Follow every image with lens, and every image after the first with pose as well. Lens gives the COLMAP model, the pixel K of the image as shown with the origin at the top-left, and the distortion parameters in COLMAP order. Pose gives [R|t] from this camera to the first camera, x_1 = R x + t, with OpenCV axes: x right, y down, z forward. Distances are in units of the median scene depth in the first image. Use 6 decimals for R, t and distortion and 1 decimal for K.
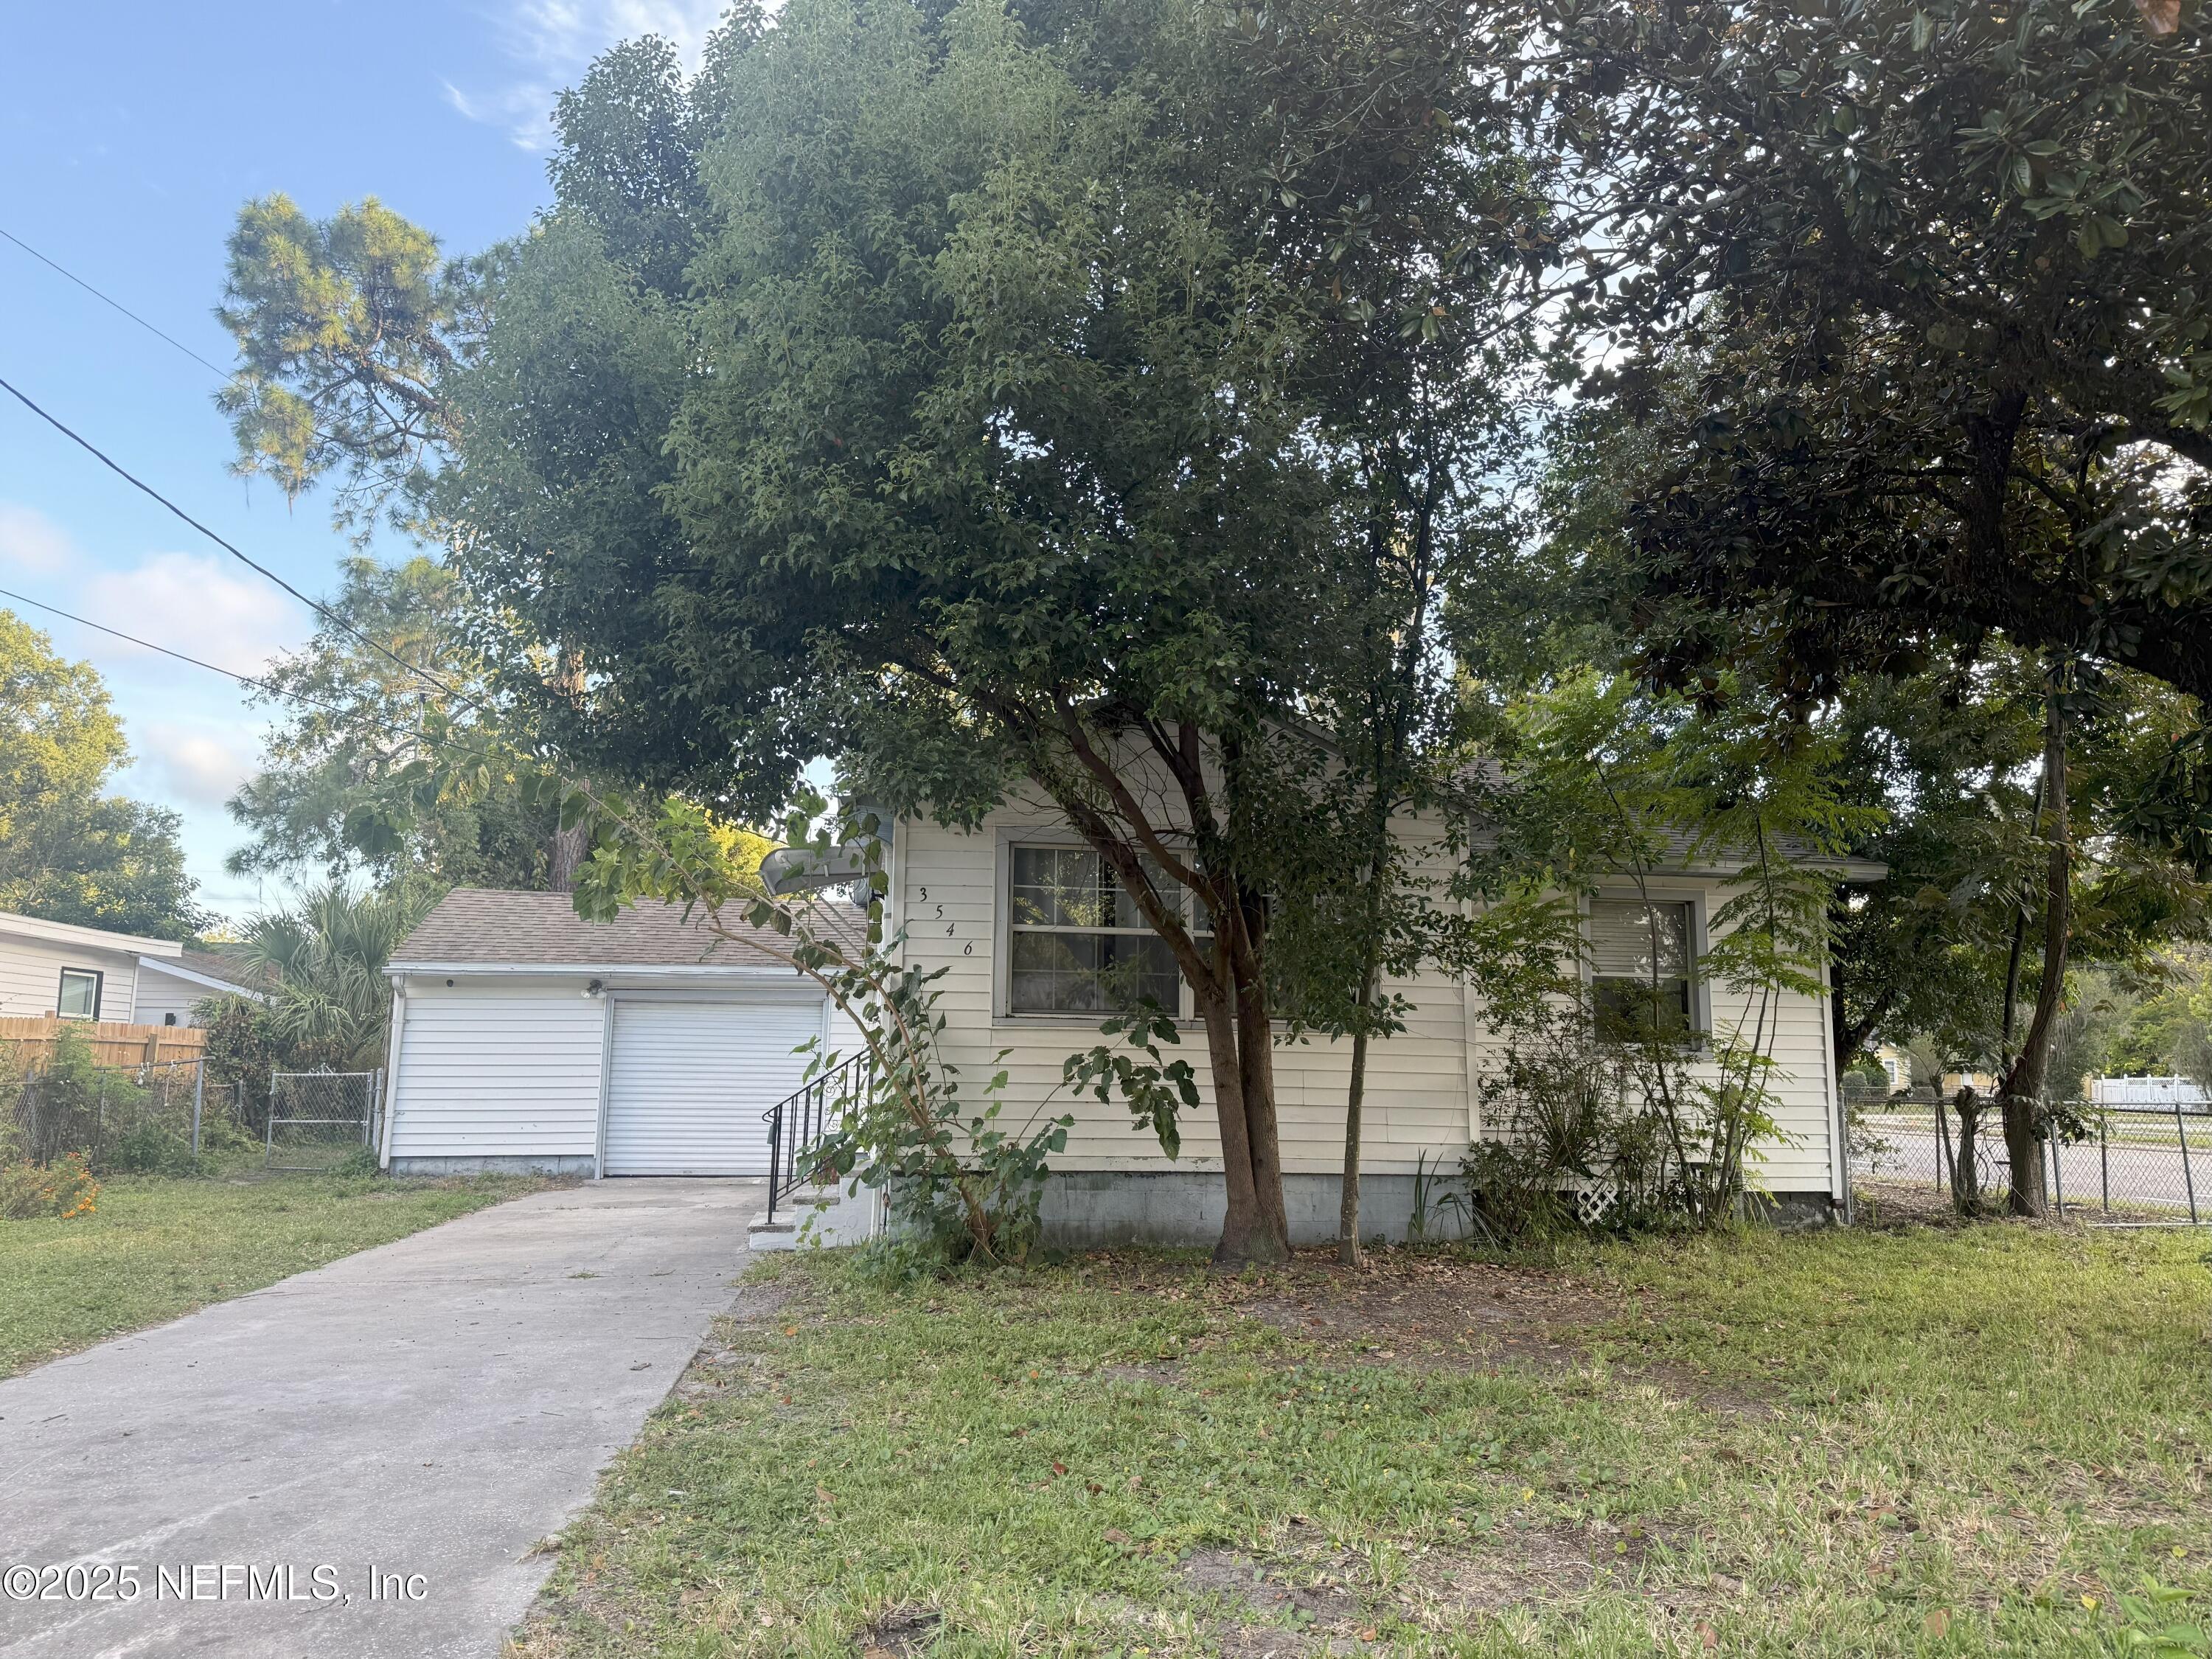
lens RADIAL K [[1651.8, 0, 1089.3], [0, 1651.8, 818.6], [0, 0, 1]] dist [0.047916, -0.056497]
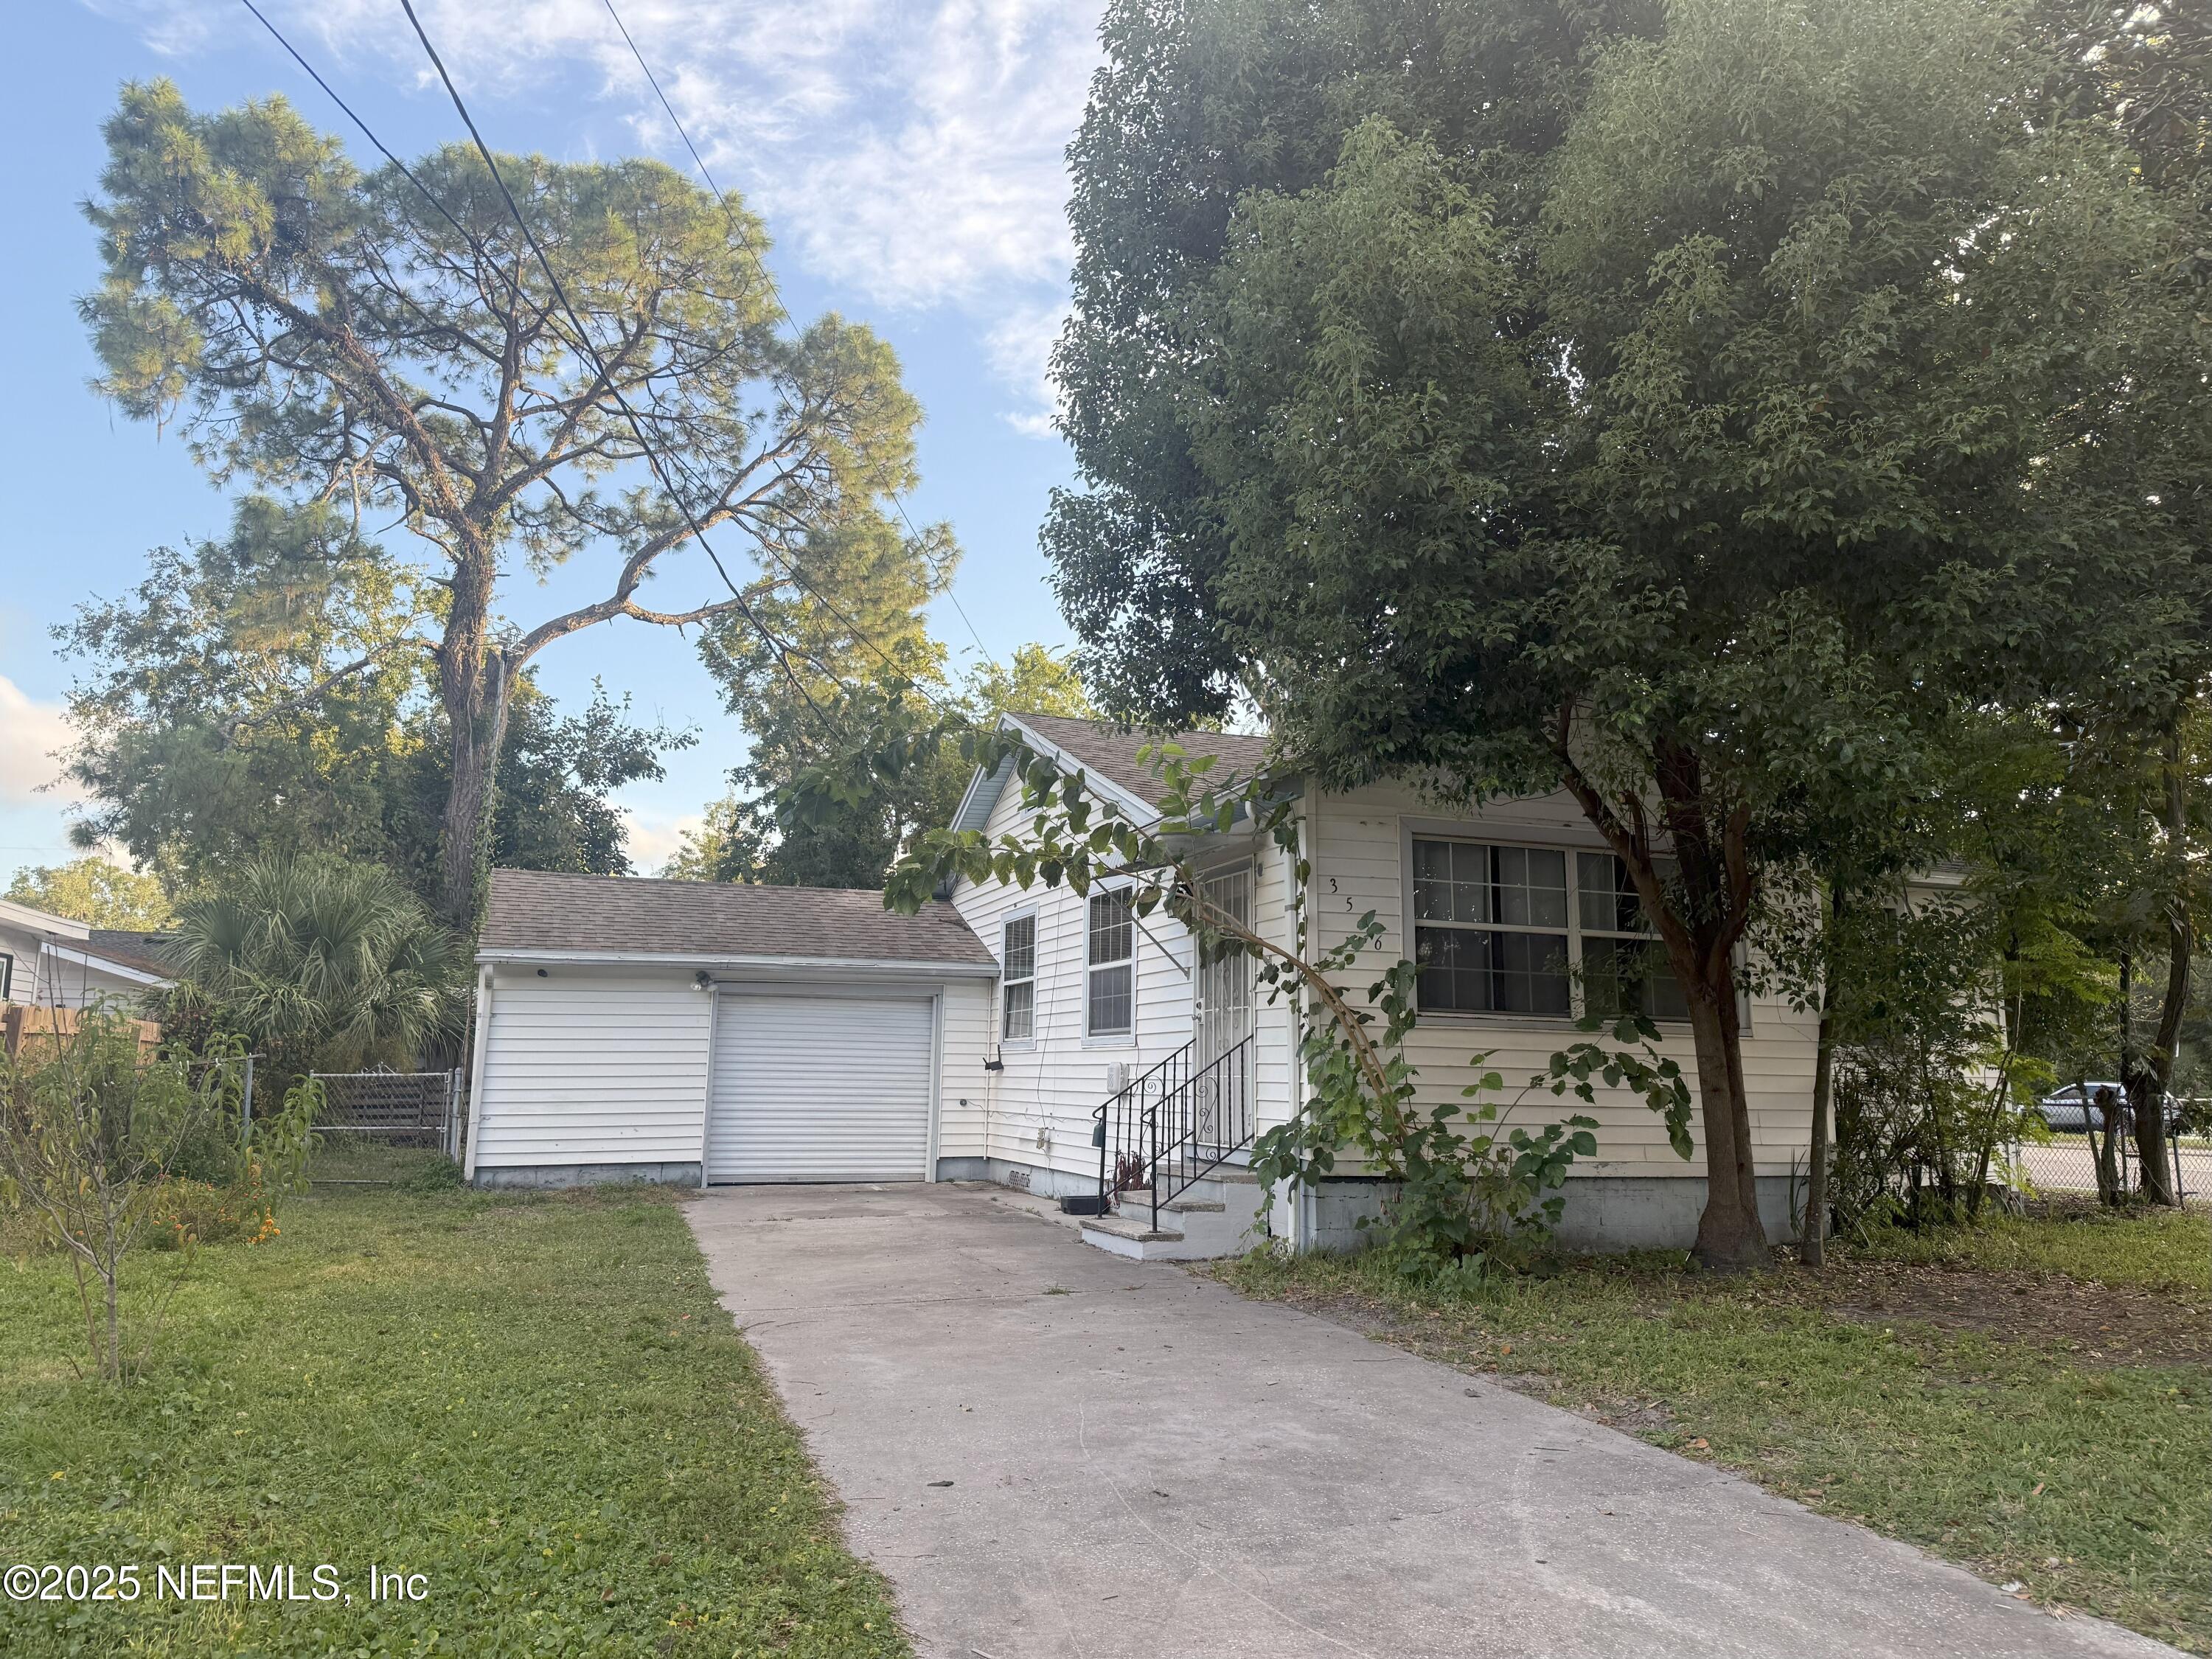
lens RADIAL K [[1651.8, 0, 1107.5], [0, 1651.8, 826.2], [0, 0, 1]] dist [0.047916, -0.056497]
pose [[0.982012, 0.027800, 0.186763, -0.356695], [-0.028682, 0.999587, 0.002021, 0.012336], [-0.186629, -0.007341, 0.982403, 0.083256]]
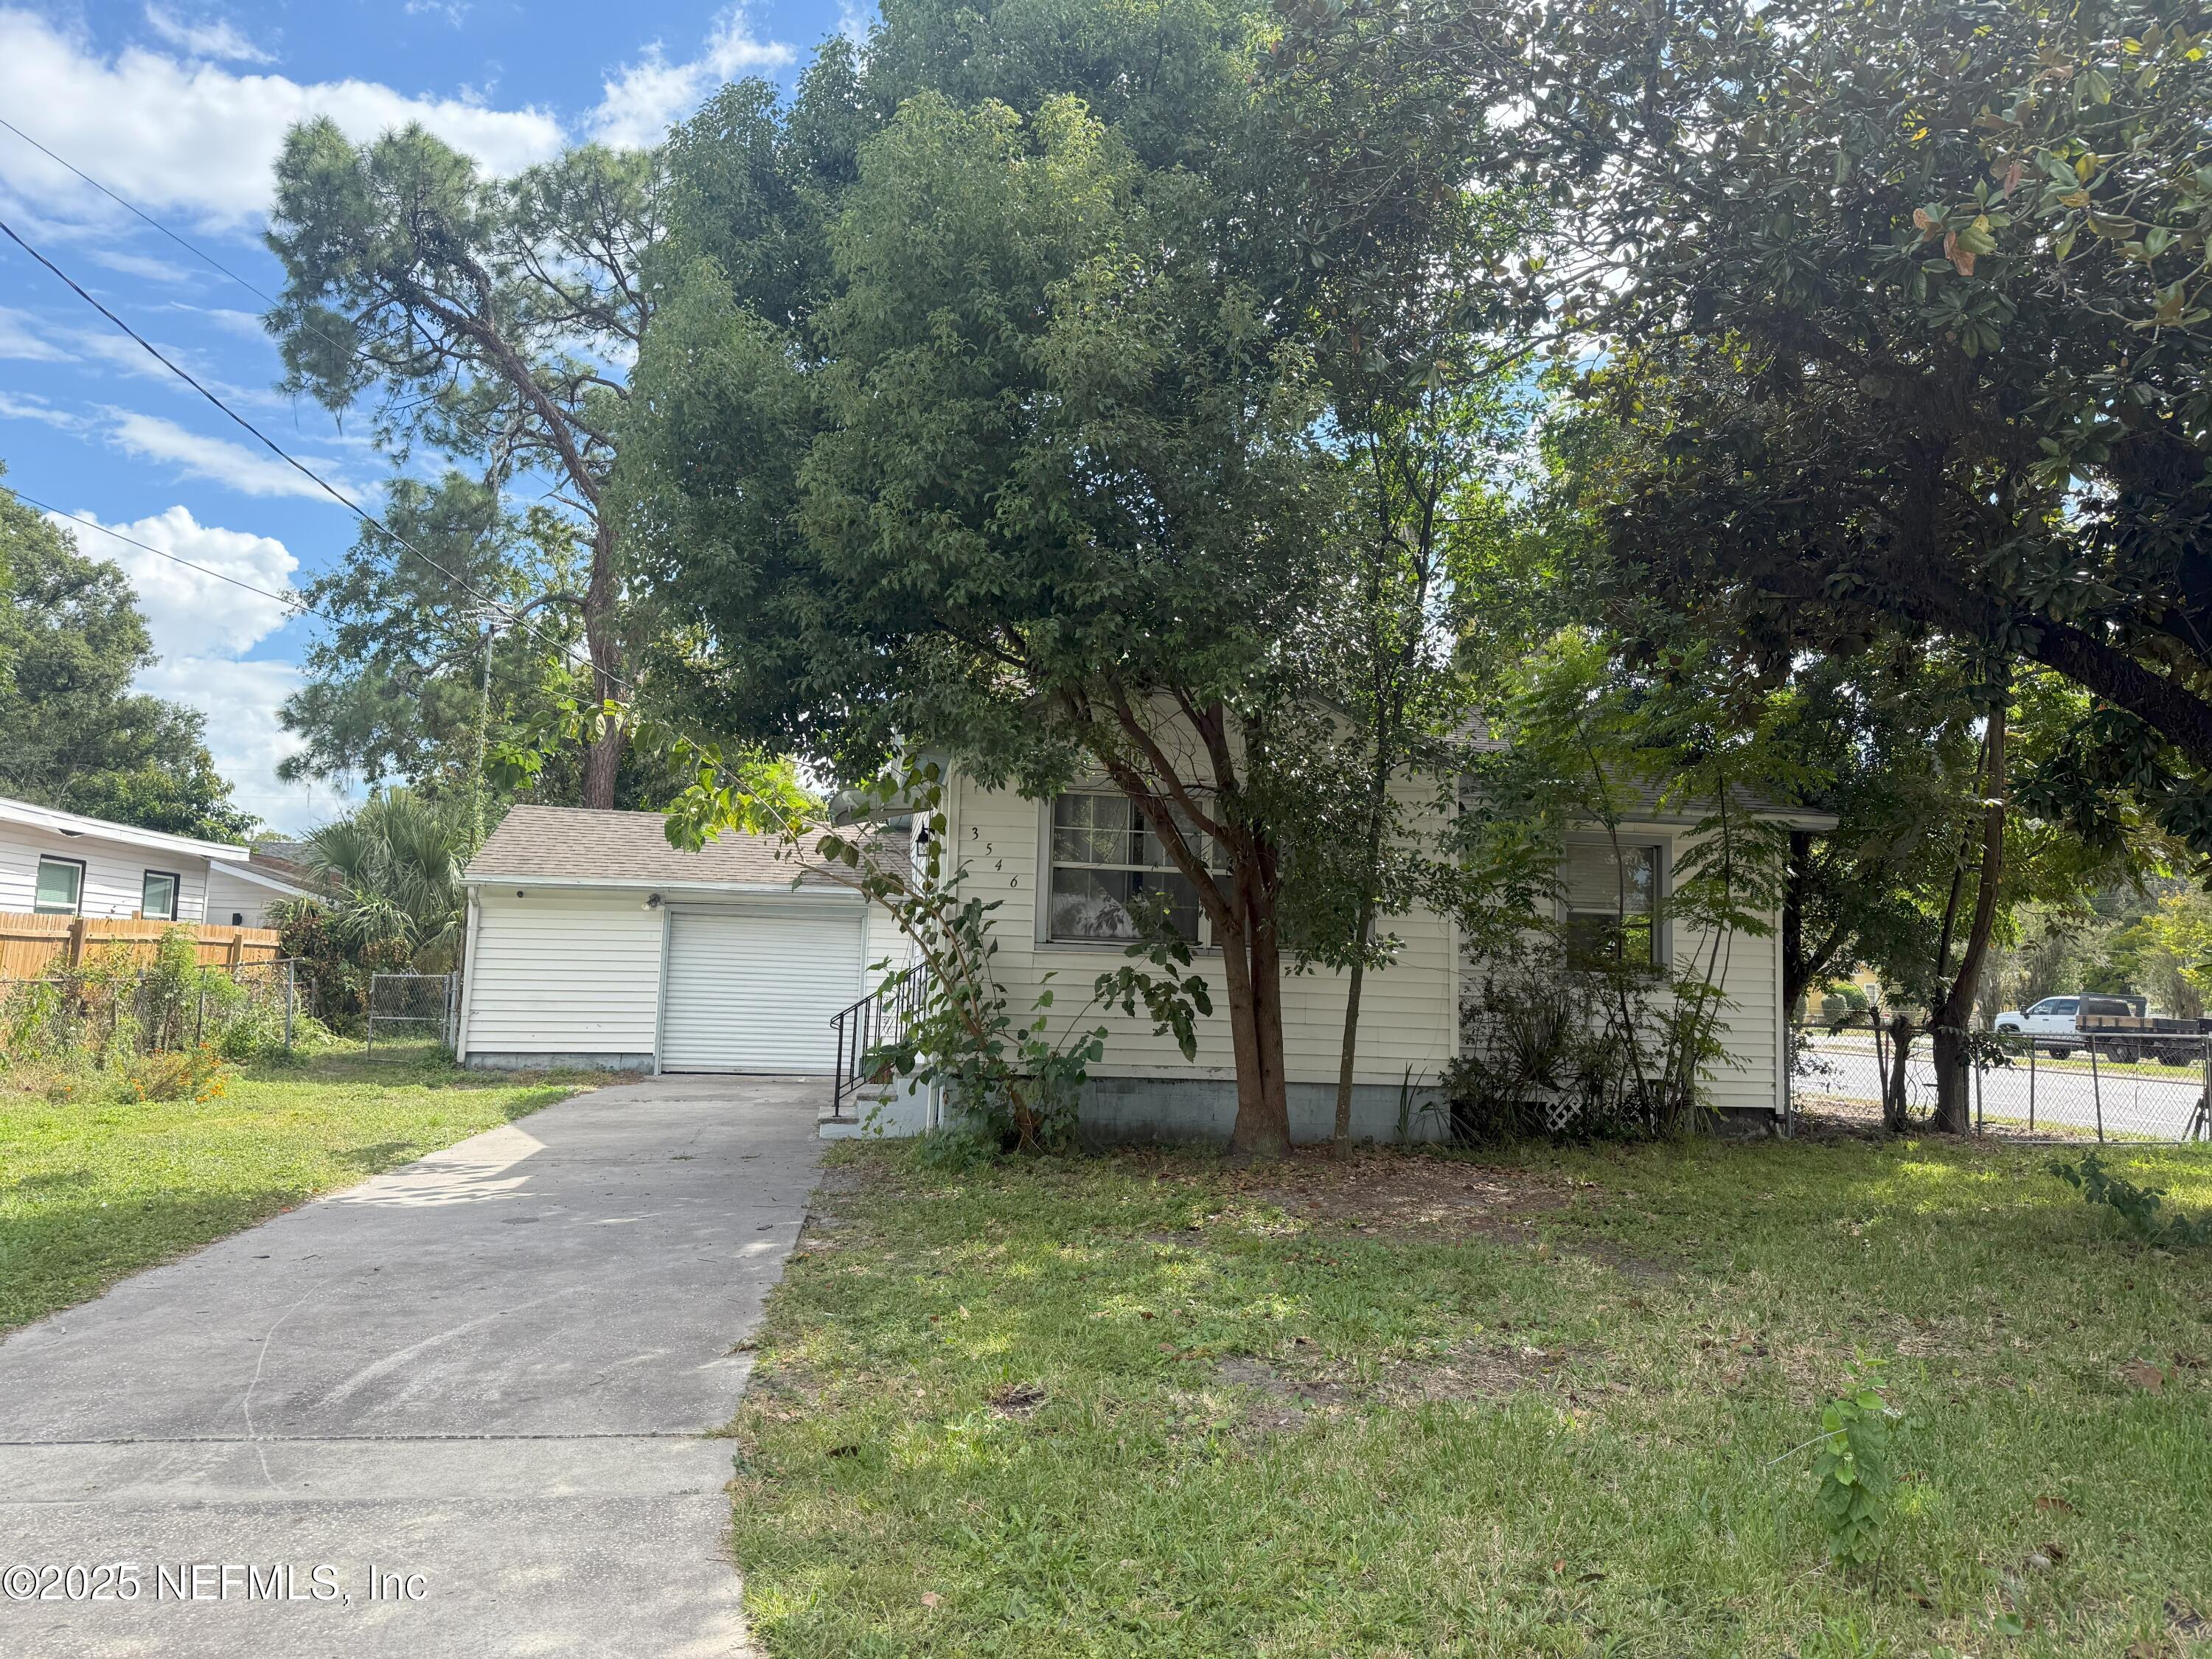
lens RADIAL K [[1651.8, 0, 1090.9], [0, 1651.8, 825.5], [0, 0, 1]] dist [0.047916, -0.056497]
pose [[0.999812, 0.019265, 0.002081, -0.020510], [-0.019354, 0.998081, 0.058811, -0.023939], [-0.000944, -0.058841, 0.998267, -0.113480]]
